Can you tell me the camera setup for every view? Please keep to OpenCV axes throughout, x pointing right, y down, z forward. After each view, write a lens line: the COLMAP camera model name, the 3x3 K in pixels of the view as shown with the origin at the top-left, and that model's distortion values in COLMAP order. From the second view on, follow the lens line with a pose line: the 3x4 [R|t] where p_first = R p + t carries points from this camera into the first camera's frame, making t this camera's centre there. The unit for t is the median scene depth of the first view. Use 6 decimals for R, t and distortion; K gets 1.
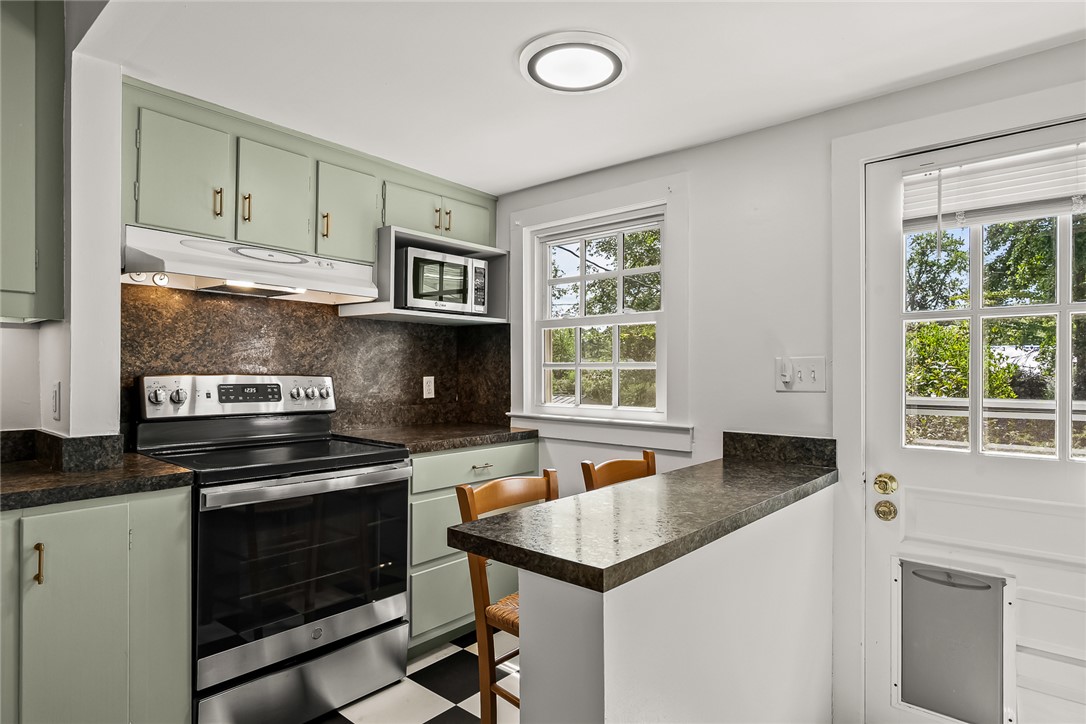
lens RADIAL K [[592.6, 0, 541.4], [0, 592.6, 371.0], [0, 0, 1]] dist [-0.001218, 0.001281]
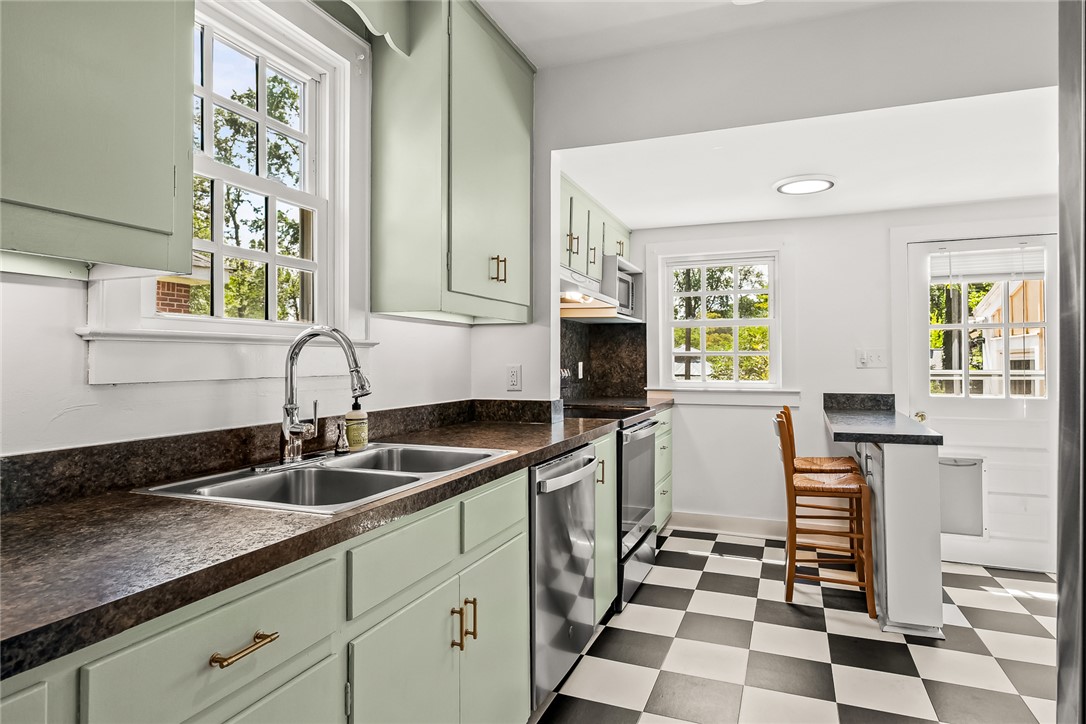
lens RADIAL K [[620.7, 0, 541.3], [0, 620.7, 353.1], [0, 0, 1]] dist [0.002780, -0.000734]
pose [[0.946666, -0.001200, 0.322213, -1.045704], [0.004686, 0.999939, -0.010044, 0.004253], [-0.322181, 0.011018, 0.946614, -0.411260]]
